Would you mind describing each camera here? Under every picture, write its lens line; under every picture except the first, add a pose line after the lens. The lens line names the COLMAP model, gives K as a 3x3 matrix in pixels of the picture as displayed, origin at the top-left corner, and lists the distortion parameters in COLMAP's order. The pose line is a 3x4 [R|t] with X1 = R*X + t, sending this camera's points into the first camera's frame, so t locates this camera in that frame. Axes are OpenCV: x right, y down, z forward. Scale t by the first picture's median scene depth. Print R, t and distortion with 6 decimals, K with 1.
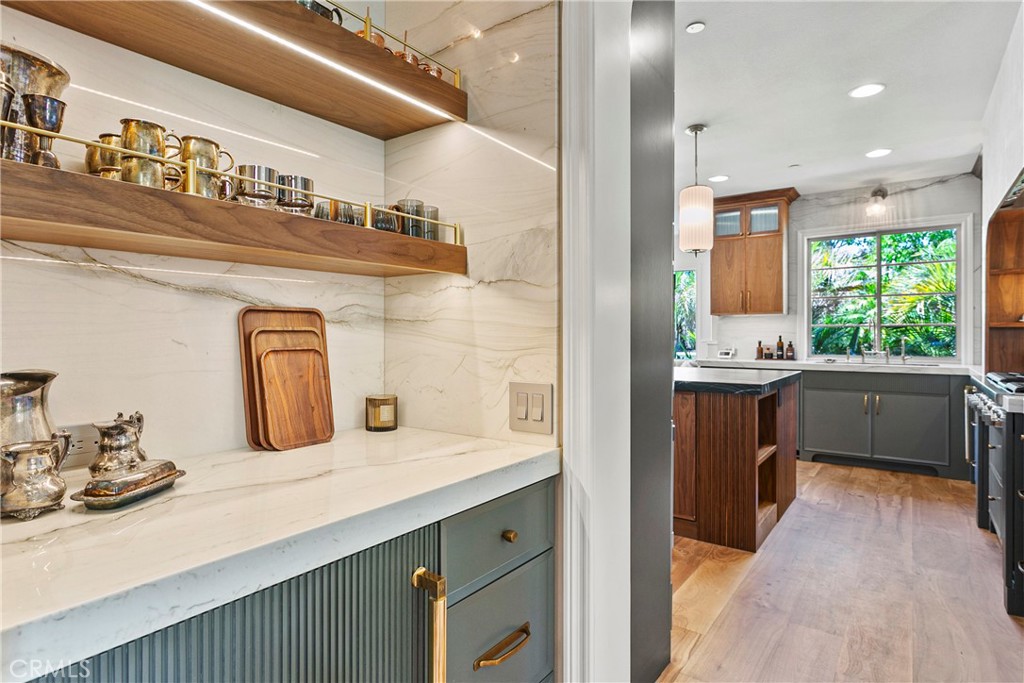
lens RADIAL K [[570.1, 0, 505.8], [0, 570.1, 338.1], [0, 0, 1]] dist [-0.000382, 0.000386]
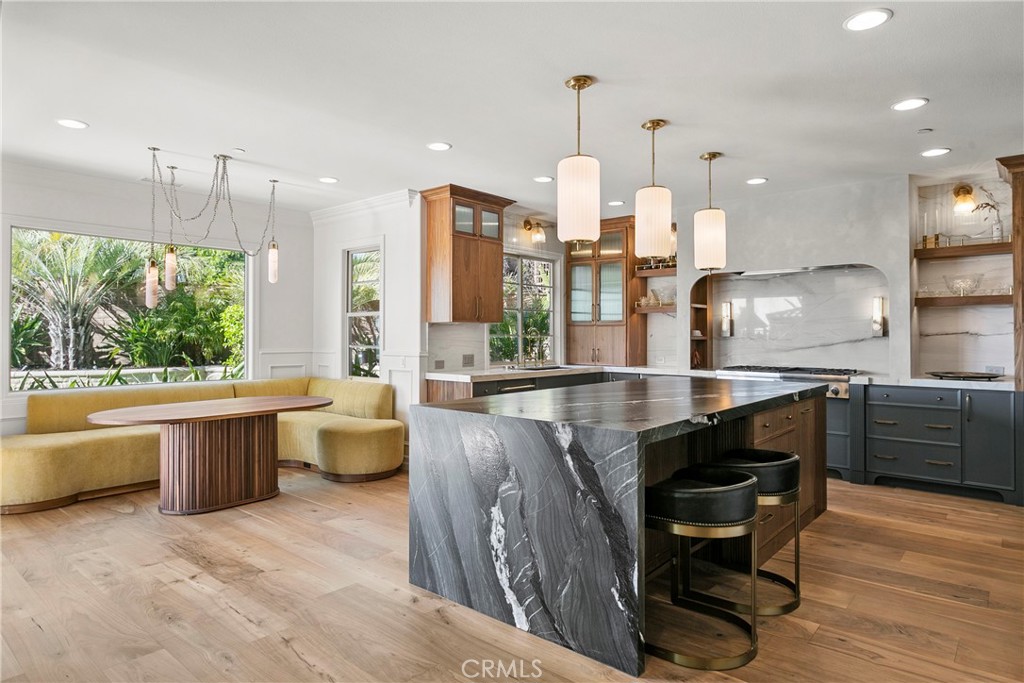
lens RADIAL K [[604.0, 0, 509.7], [0, 604.0, 322.6], [0, 0, 1]] dist [-0.007968, 0.000735]
pose [[0.072601, 0.023580, 0.997082, -0.644043], [0.005007, 0.999699, -0.024006, -0.020732], [-0.997348, 0.006735, 0.072461, 1.034362]]
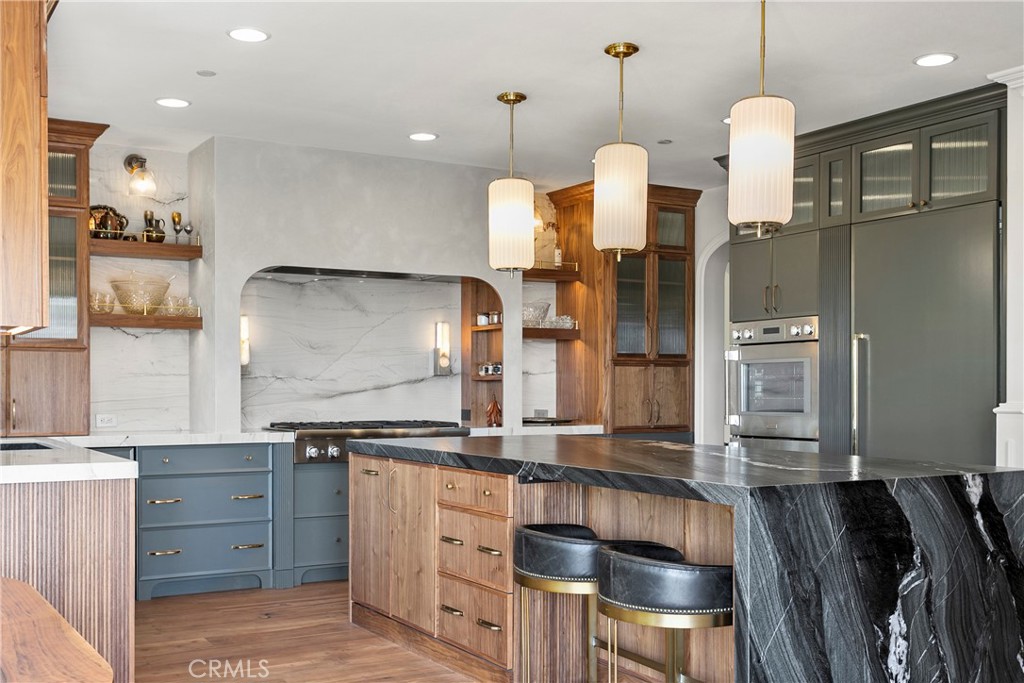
lens RADIAL K [[1075.6, 0, 513.2], [0, 1075.6, 387.9], [0, 0, 1]] dist [0.010676, 0.000000]
pose [[-0.920680, 0.000886, 0.390317, -0.150965], [0.004007, 0.999966, 0.007182, -0.011195], [-0.390298, 0.008177, -0.920652, 1.766378]]
